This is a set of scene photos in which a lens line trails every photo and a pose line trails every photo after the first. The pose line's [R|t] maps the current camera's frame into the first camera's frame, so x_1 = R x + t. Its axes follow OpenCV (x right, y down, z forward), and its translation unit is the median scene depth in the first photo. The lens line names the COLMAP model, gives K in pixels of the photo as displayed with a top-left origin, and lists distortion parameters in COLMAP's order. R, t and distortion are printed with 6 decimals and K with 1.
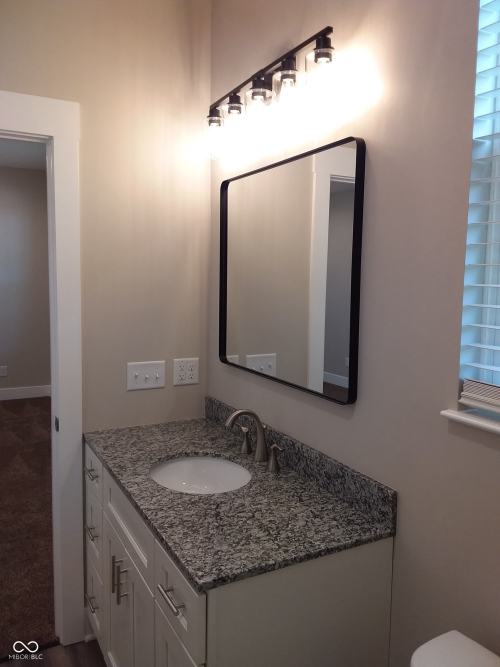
lens RADIAL K [[548.7, 0, 265.0], [0, 548.7, 332.3], [0, 0, 1]] dist [0.070841, -0.000658]
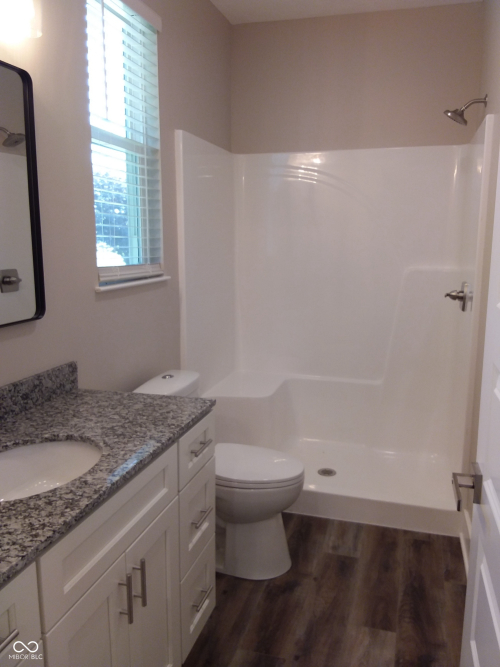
lens RADIAL K [[548.7, 0, 265.0], [0, 548.7, 332.3], [0, 0, 1]] dist [0.070841, -0.000658]
pose [[-0.714765, -0.148230, 0.683475, -0.962760], [0.051088, 0.963603, 0.262411, -0.116358], [-0.697496, 0.222480, -0.681177, 1.447642]]
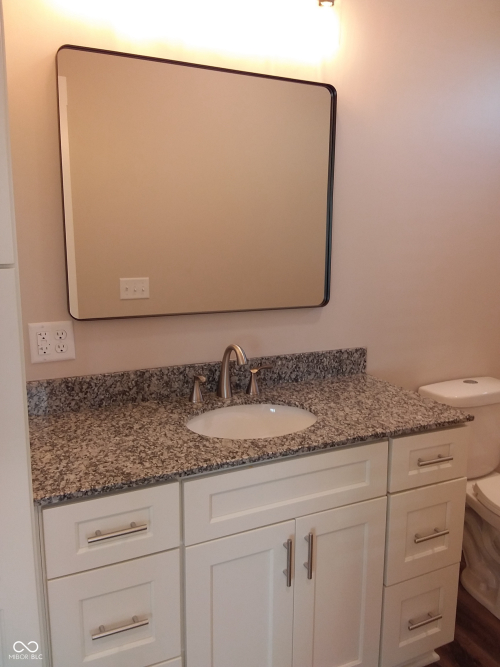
lens RADIAL K [[548.7, 0, 265.0], [0, 548.7, 332.3], [0, 0, 1]] dist [0.070841, -0.000658]
pose [[0.051830, -0.205604, 0.977262, -1.116265], [0.094823, 0.975169, 0.200134, -0.070426], [-0.994144, 0.082294, 0.070039, 1.043297]]
